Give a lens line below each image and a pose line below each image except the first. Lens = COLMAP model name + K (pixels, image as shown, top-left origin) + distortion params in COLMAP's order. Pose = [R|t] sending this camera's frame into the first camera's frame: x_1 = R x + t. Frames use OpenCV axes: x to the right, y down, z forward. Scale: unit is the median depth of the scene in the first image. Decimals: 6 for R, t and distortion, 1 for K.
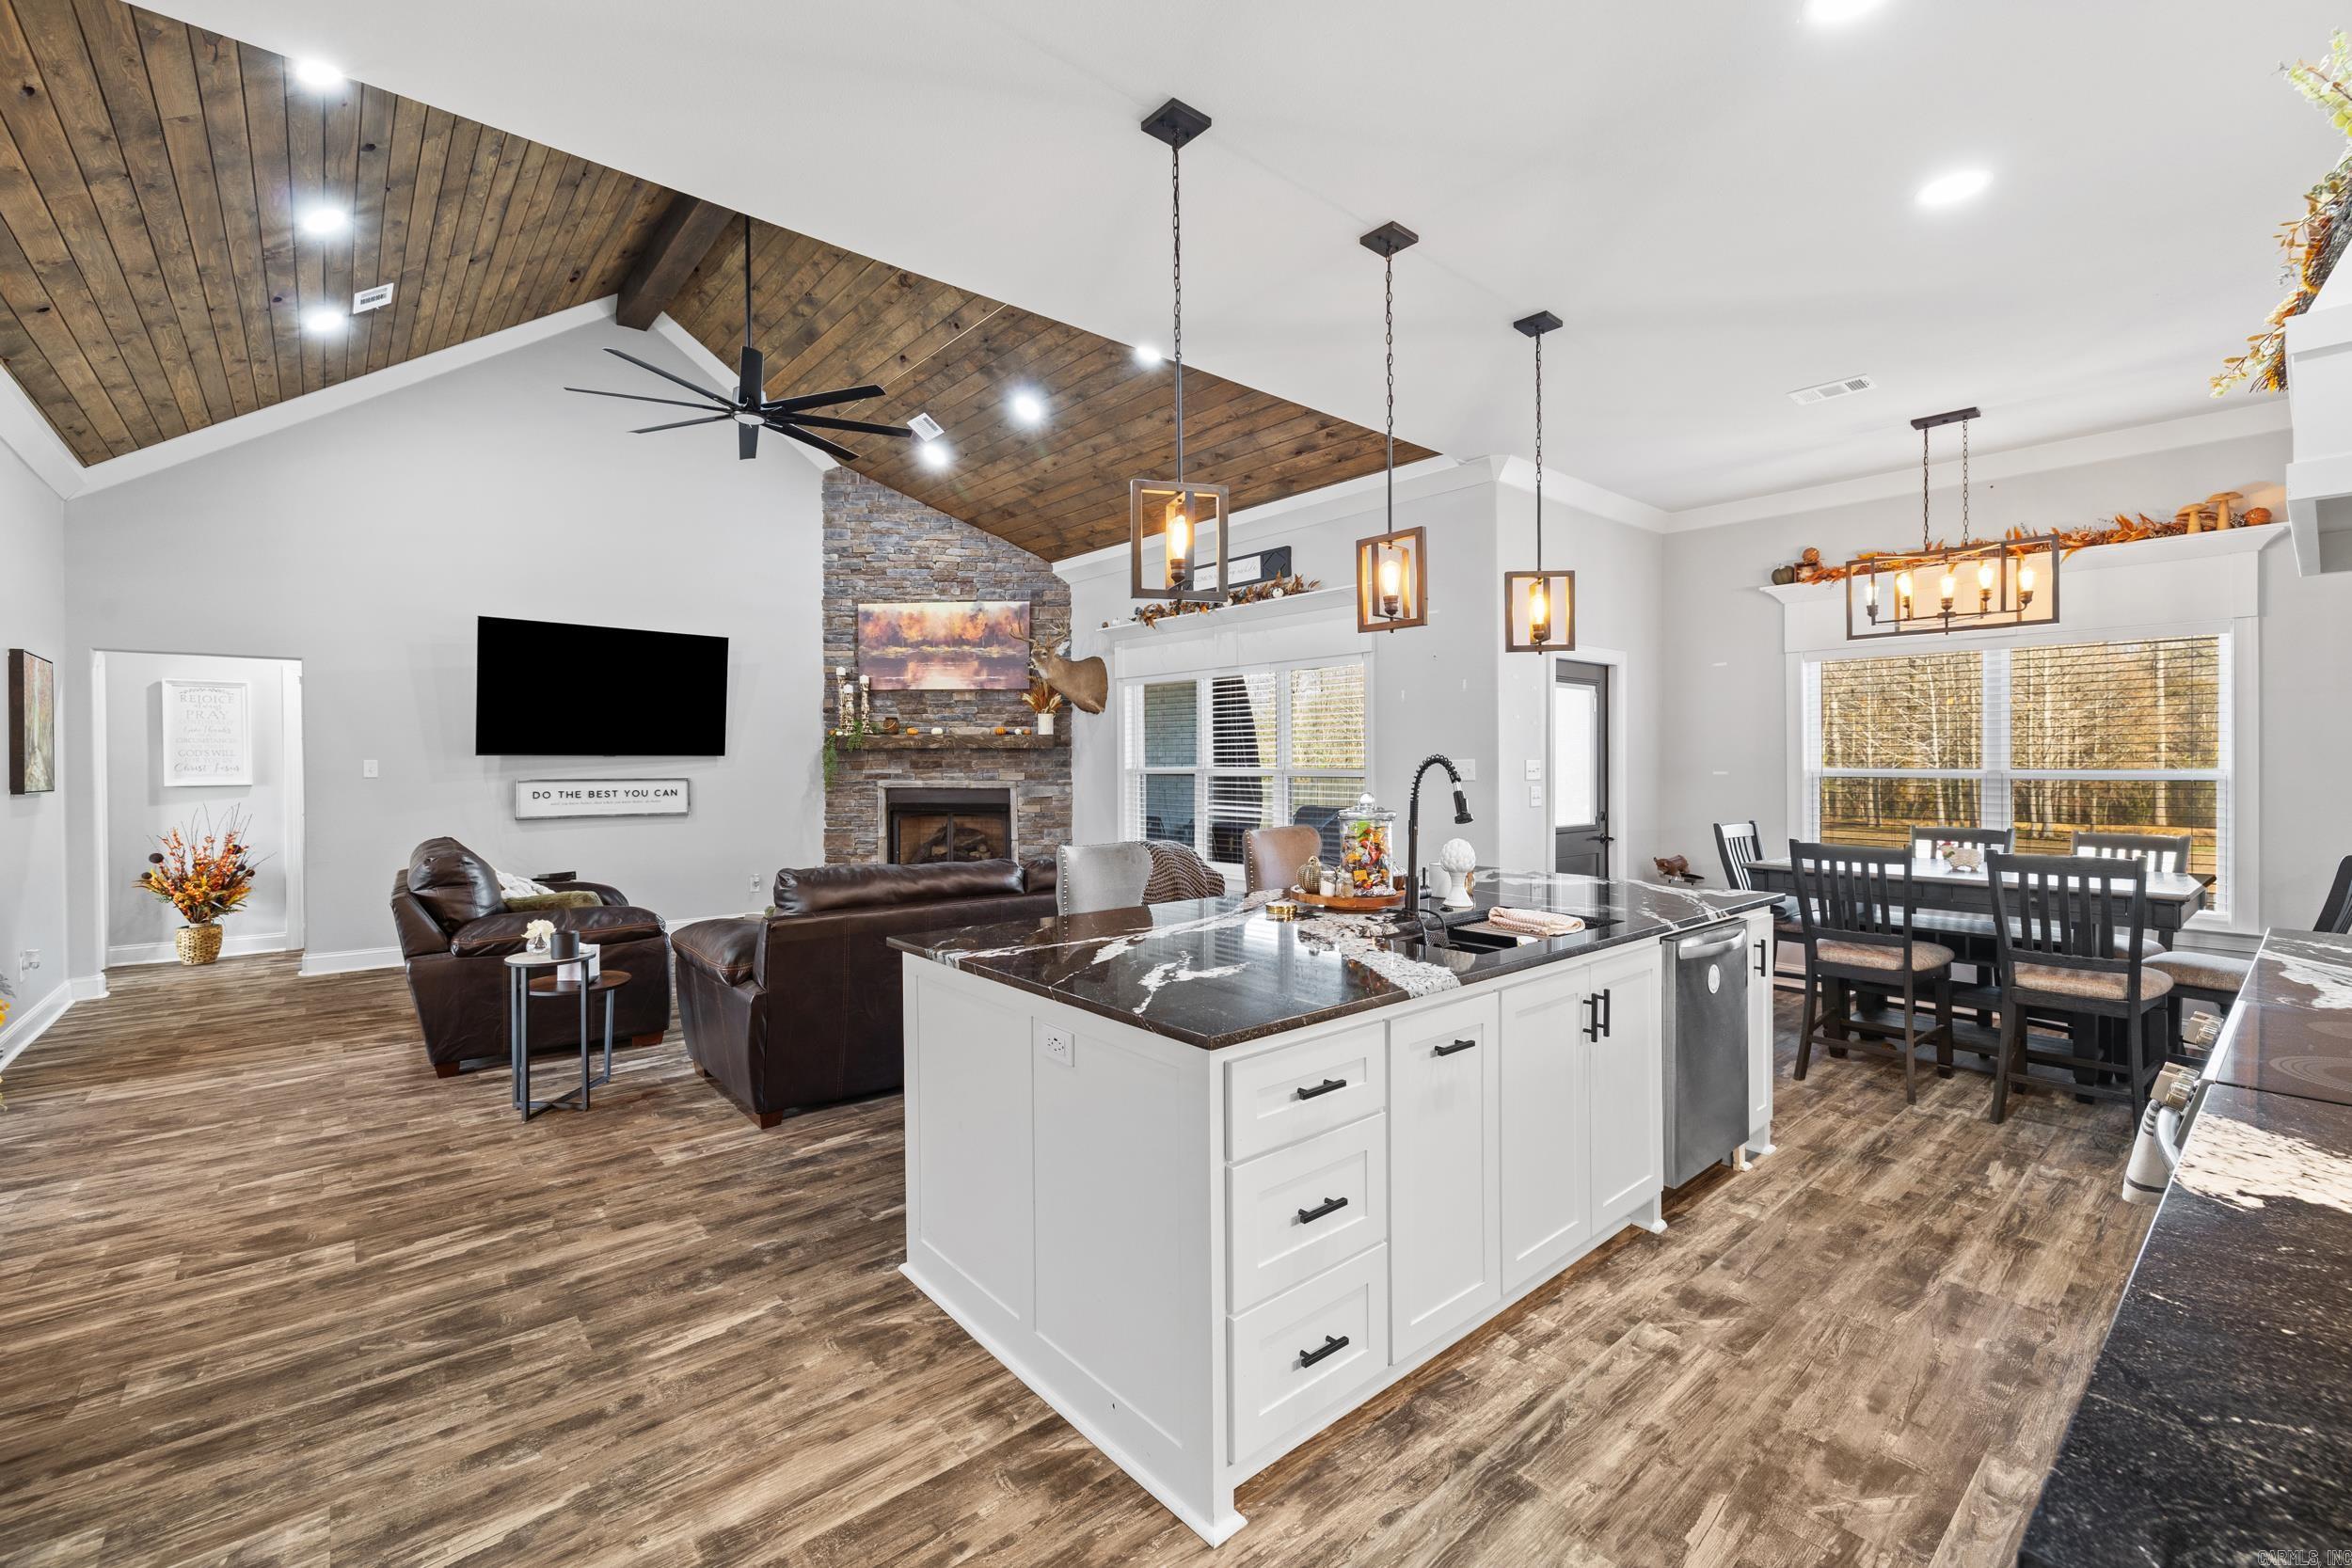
lens RADIAL K [[991.6, 0, 1163.0], [0, 991.6, 776.6], [0, 0, 1]] dist [0.001783, -0.001177]
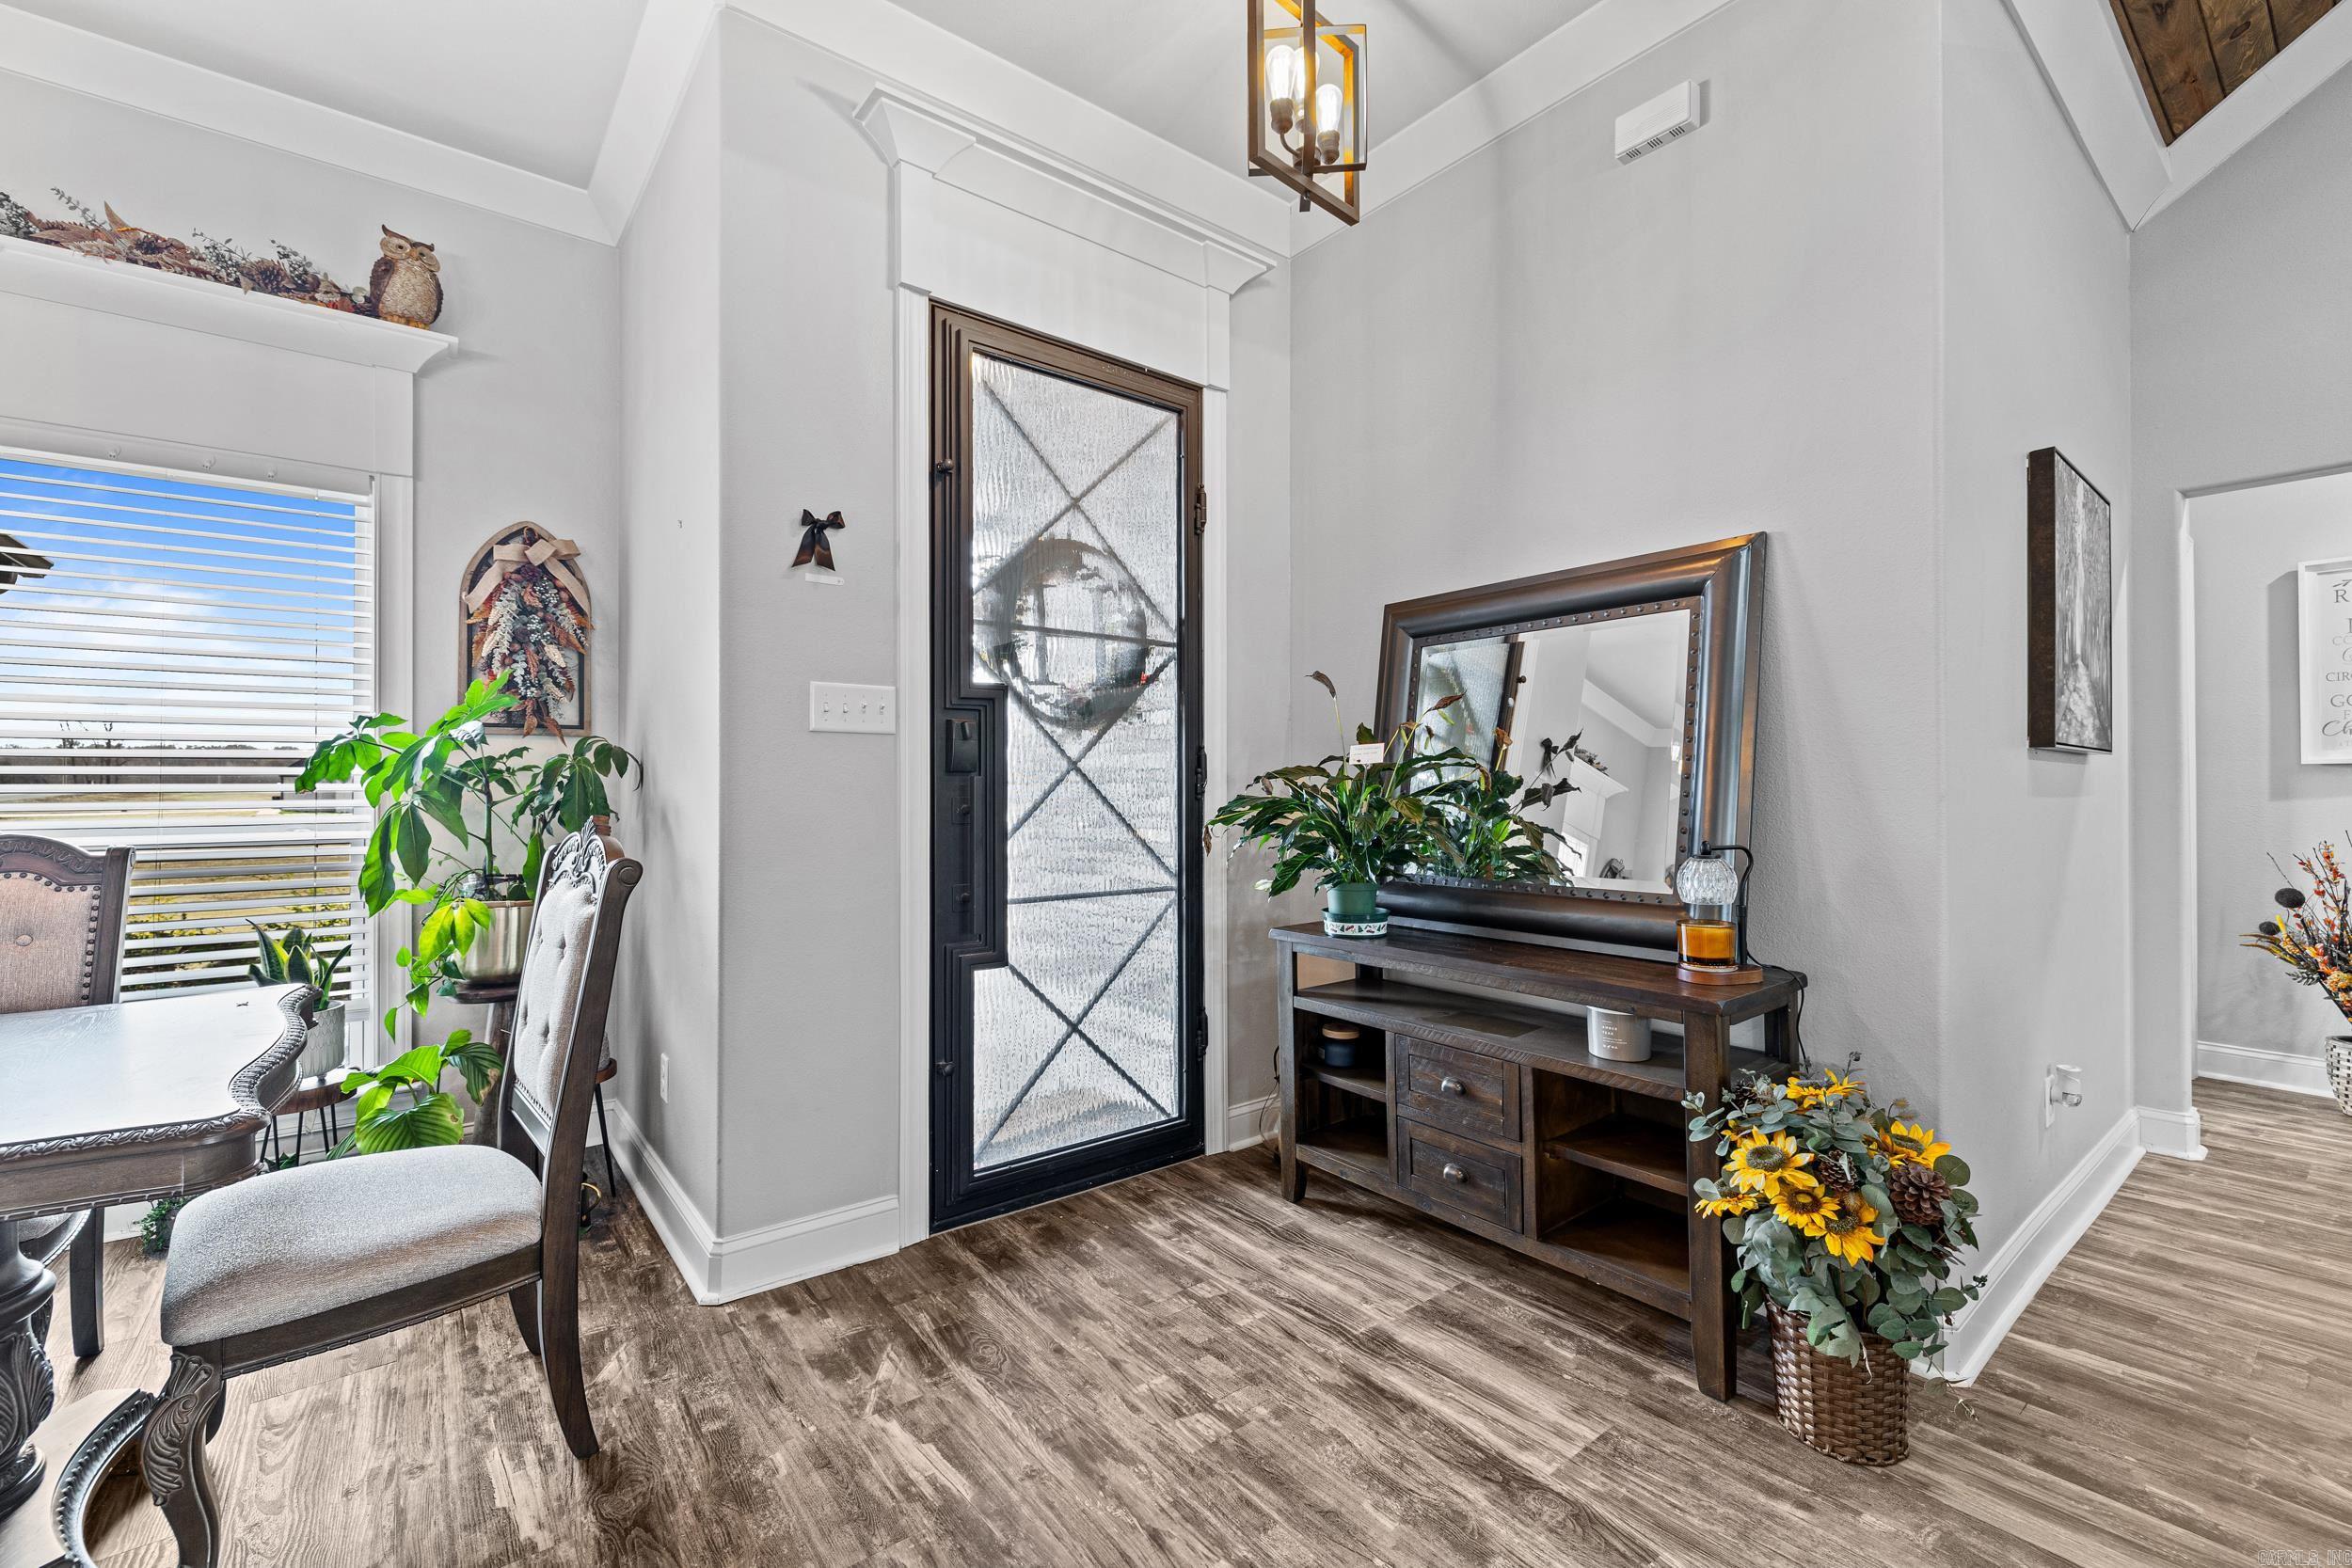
lens RADIAL K [[991.6, 0, 1154.8], [0, 991.6, 773.5], [0, 0, 1]] dist [0.001783, -0.001177]
pose [[-0.036238, -0.007966, -0.999311, -0.619498], [-0.013275, 0.999884, -0.007490, 0.037445], [0.999255, 0.012994, -0.036340, 0.553408]]
